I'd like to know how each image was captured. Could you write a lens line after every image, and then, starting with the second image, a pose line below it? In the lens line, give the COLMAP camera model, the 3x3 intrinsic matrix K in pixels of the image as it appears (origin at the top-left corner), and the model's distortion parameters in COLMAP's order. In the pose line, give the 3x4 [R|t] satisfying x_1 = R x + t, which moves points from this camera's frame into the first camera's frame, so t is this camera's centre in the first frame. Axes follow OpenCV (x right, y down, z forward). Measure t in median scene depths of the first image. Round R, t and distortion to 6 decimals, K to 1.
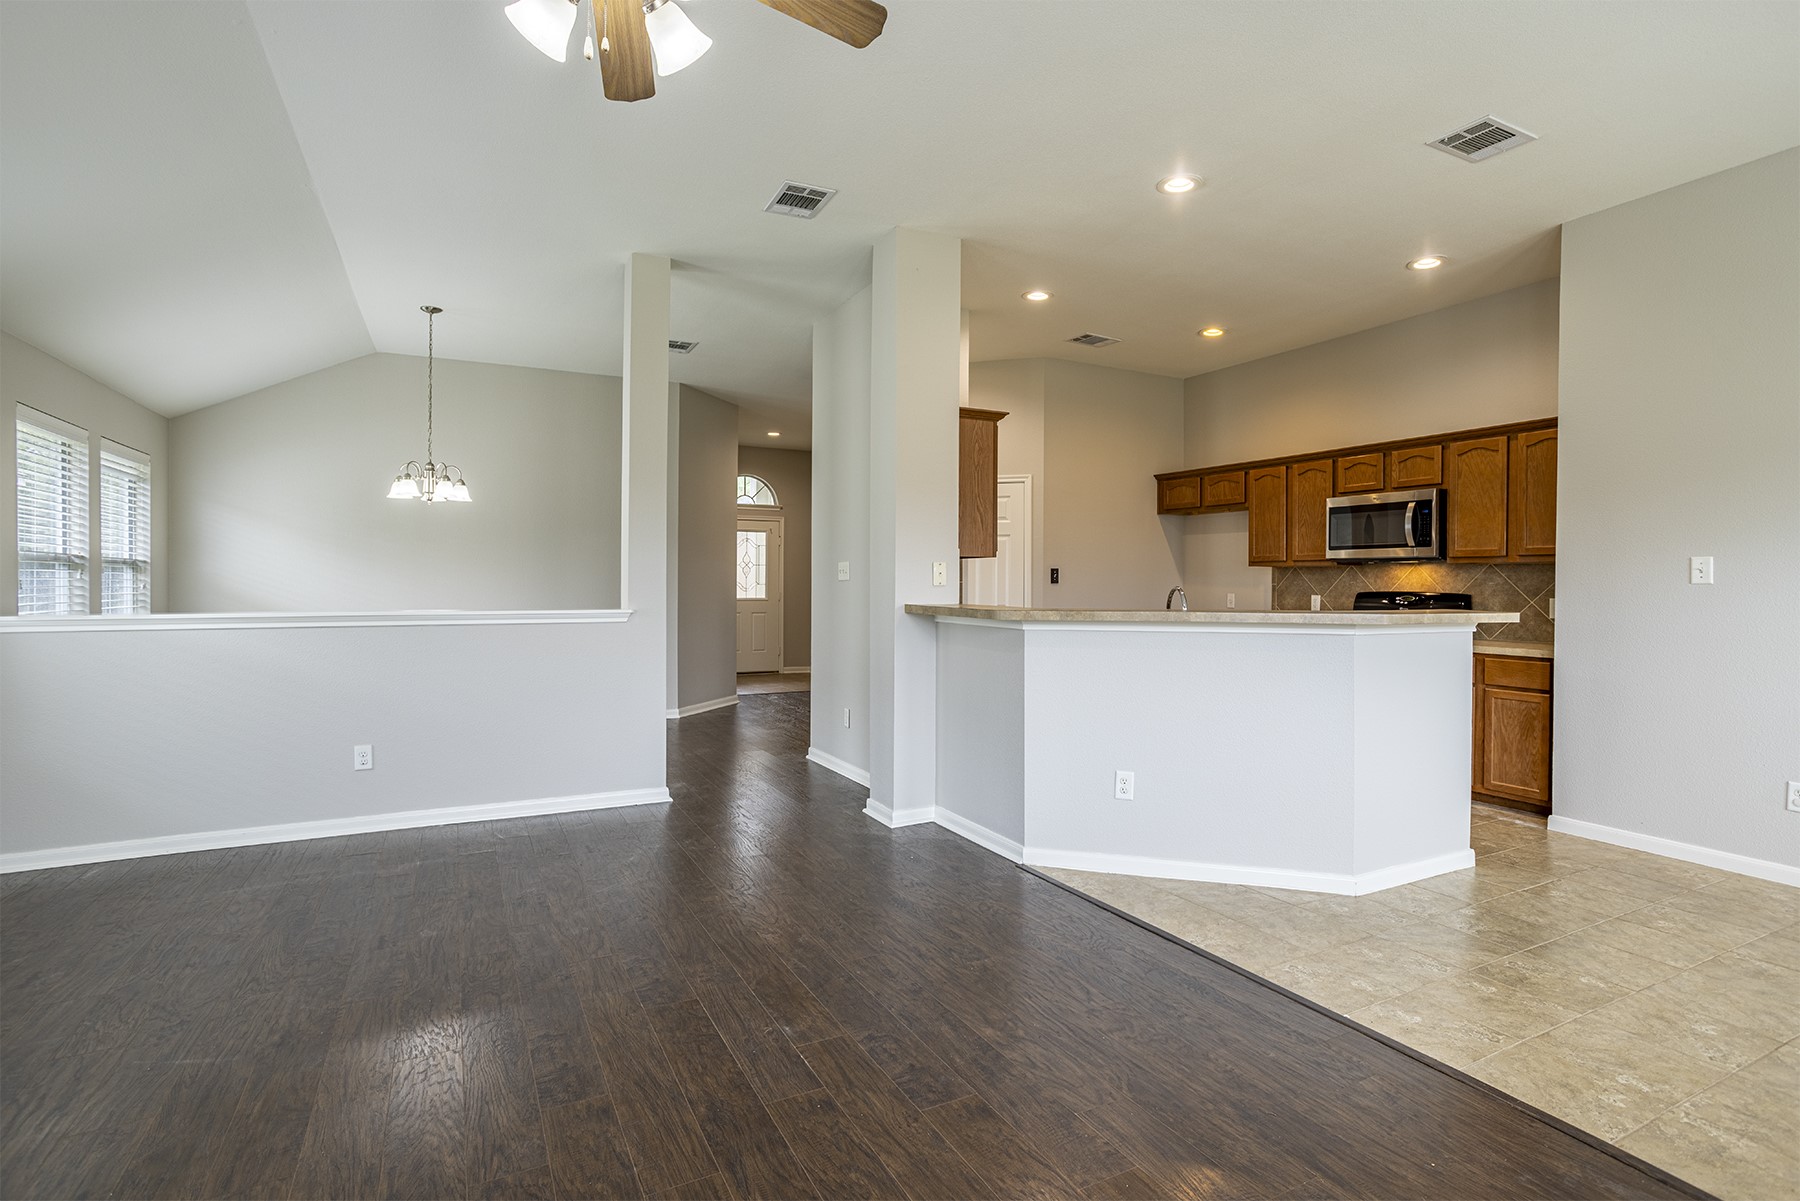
lens RADIAL K [[872.8, 0, 899.1], [0, 872.8, 591.8], [0, 0, 1]] dist [-0.054543, 0.034468]
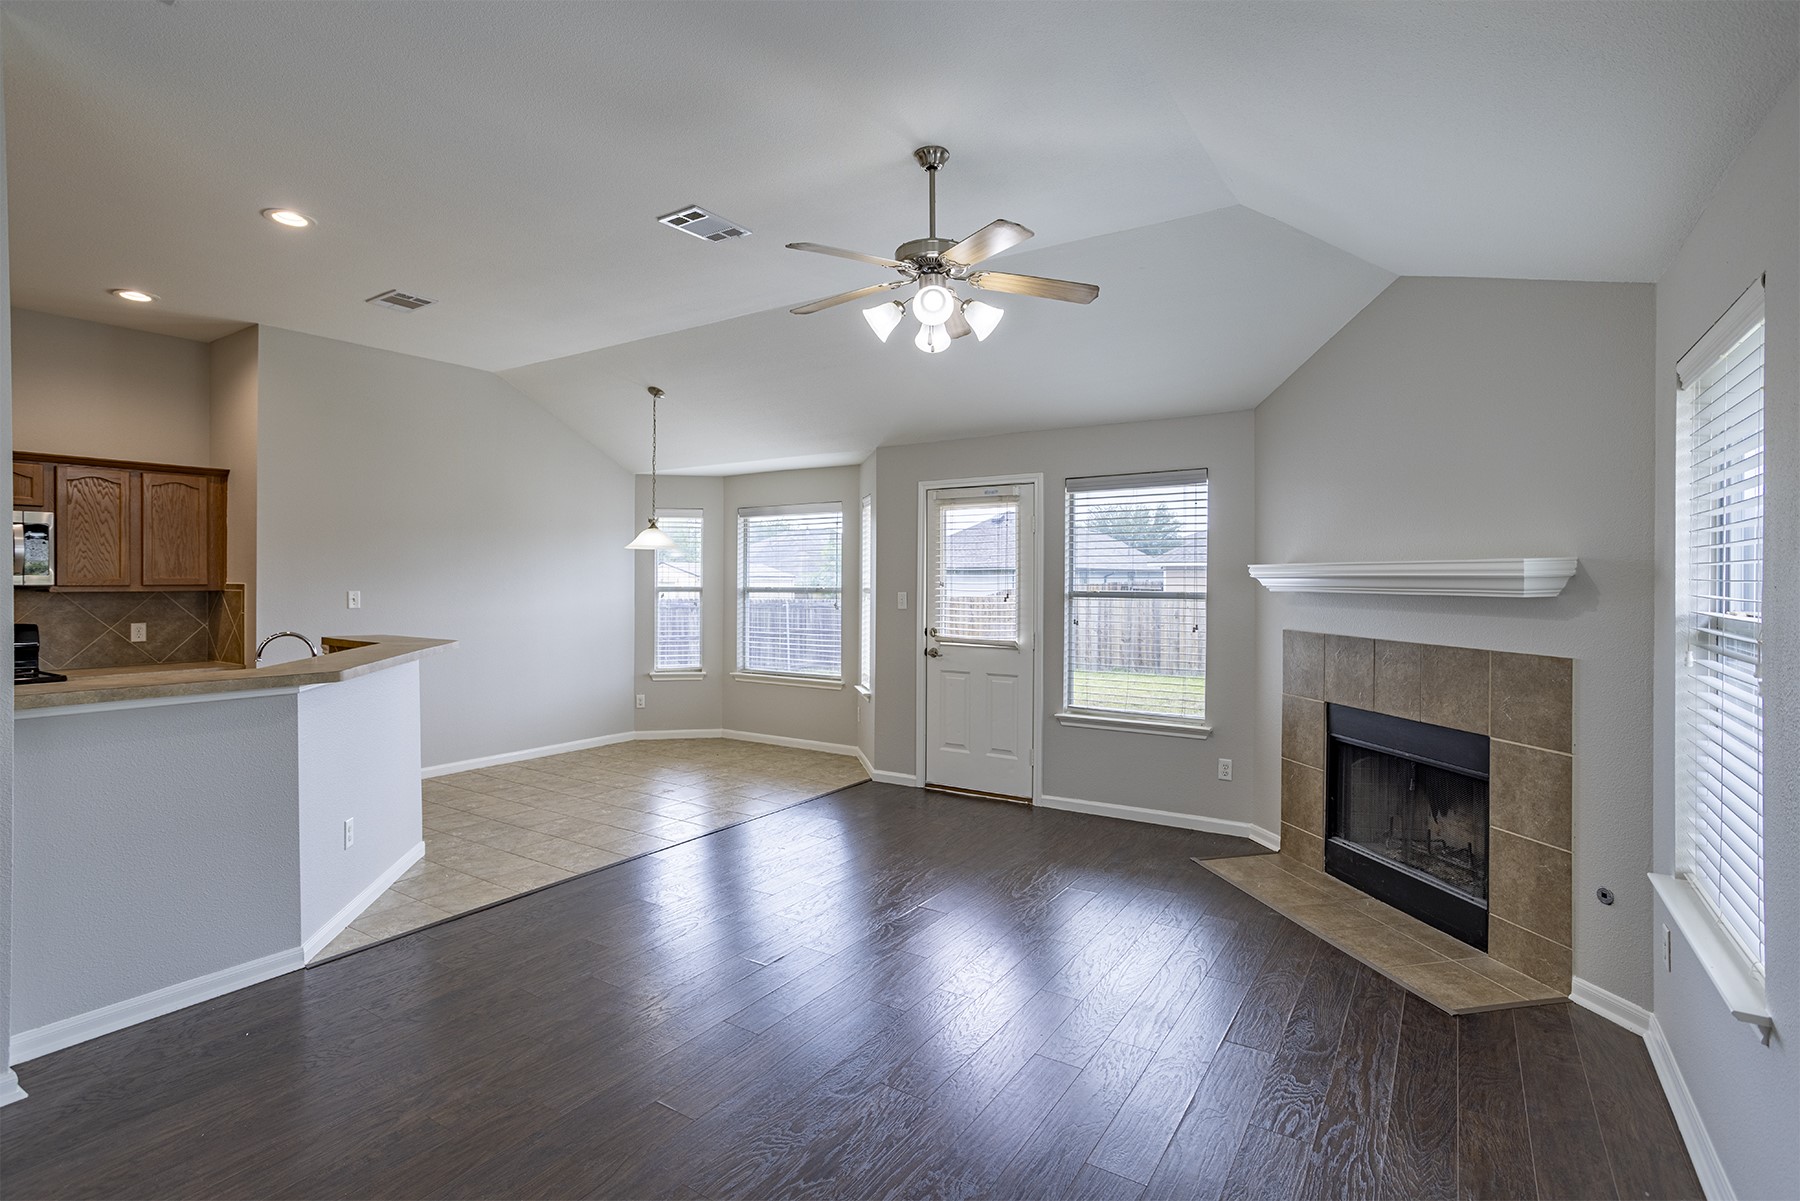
lens RADIAL K [[872.8, 0, 899.1], [0, 872.8, 591.8], [0, 0, 1]] dist [-0.054543, 0.034468]
pose [[-0.481712, -0.021279, 0.876071, -0.675774], [0.004256, 0.999637, 0.026620, -0.058805], [-0.876319, 0.016552, -0.481446, 0.683102]]
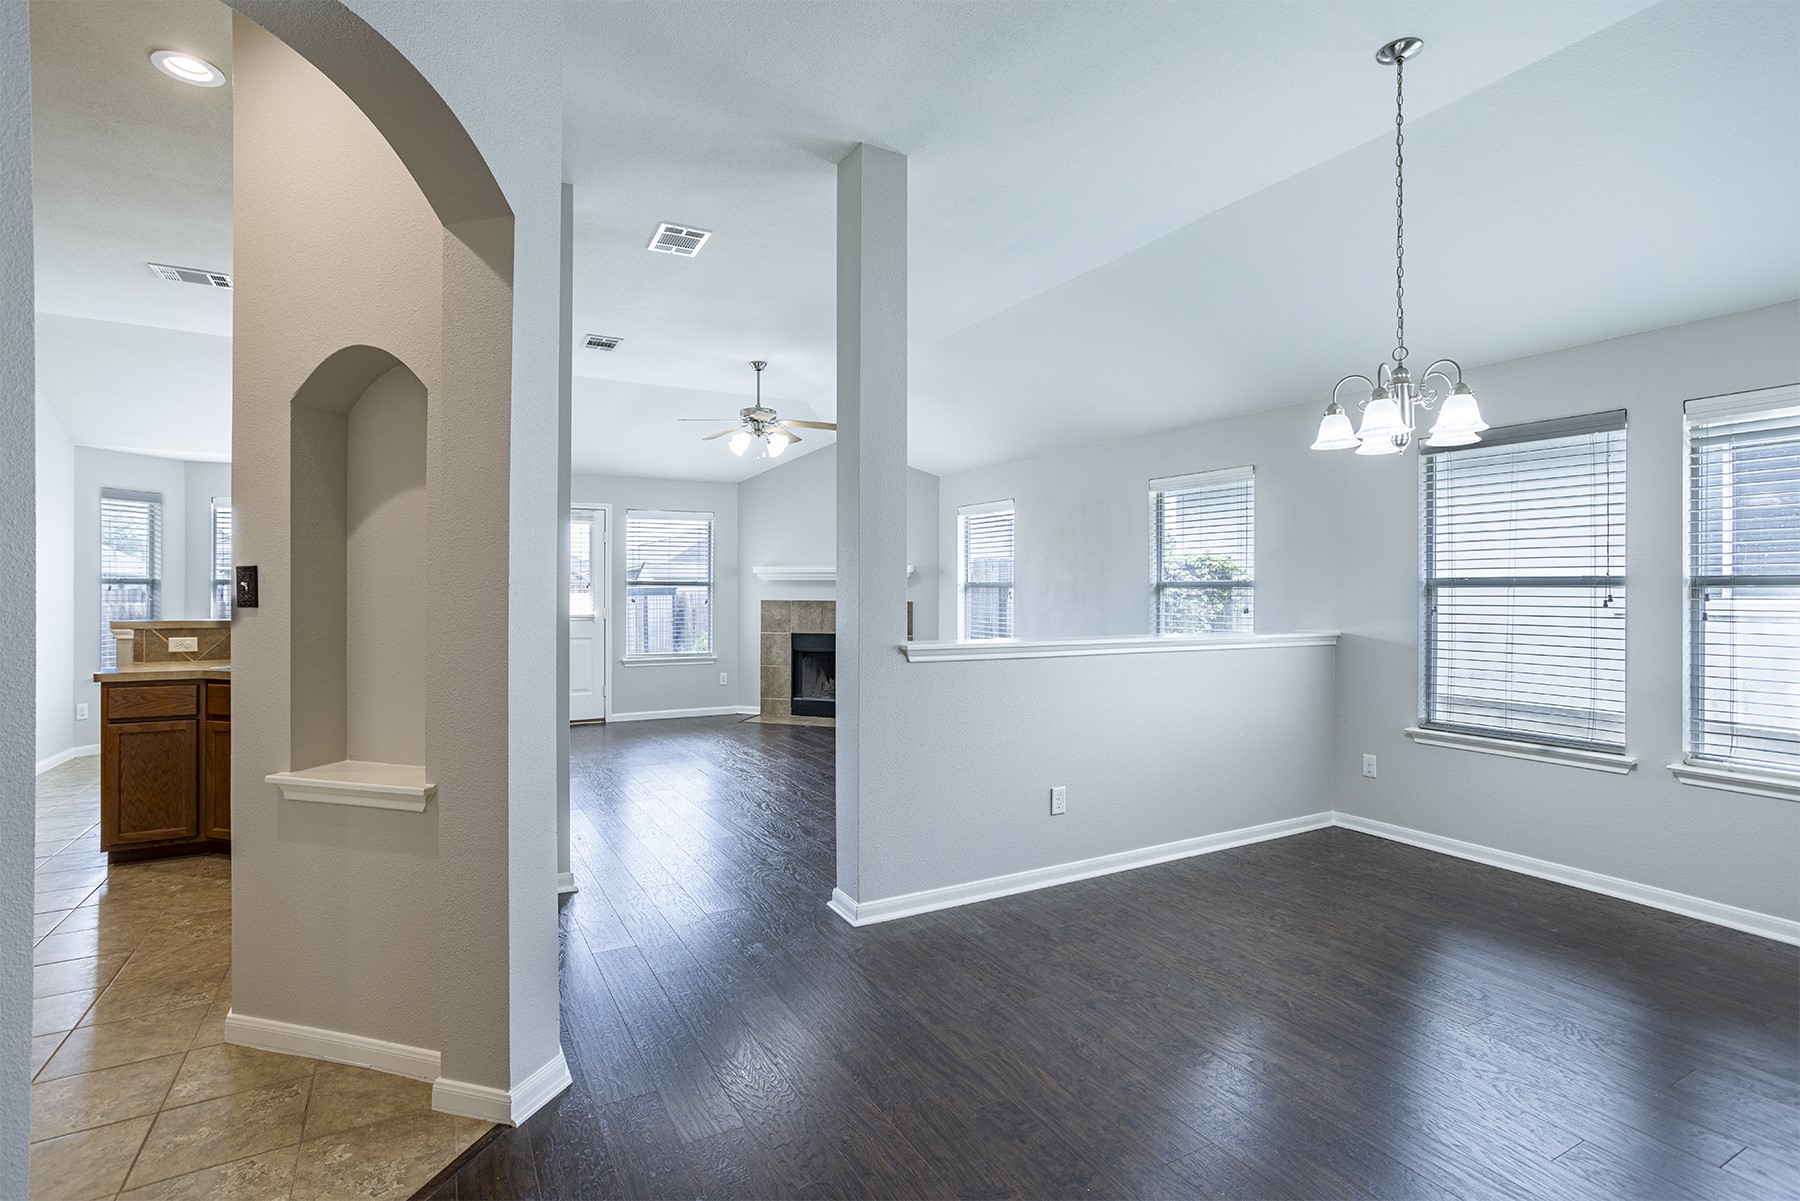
lens RADIAL K [[872.8, 0, 899.1], [0, 872.8, 591.8], [0, 0, 1]] dist [-0.054543, 0.034468]
pose [[-0.999417, -0.009462, -0.032803, -0.294326], [-0.009837, 0.999888, 0.011305, -0.032777], [0.032692, 0.011621, -0.999398, 1.713359]]
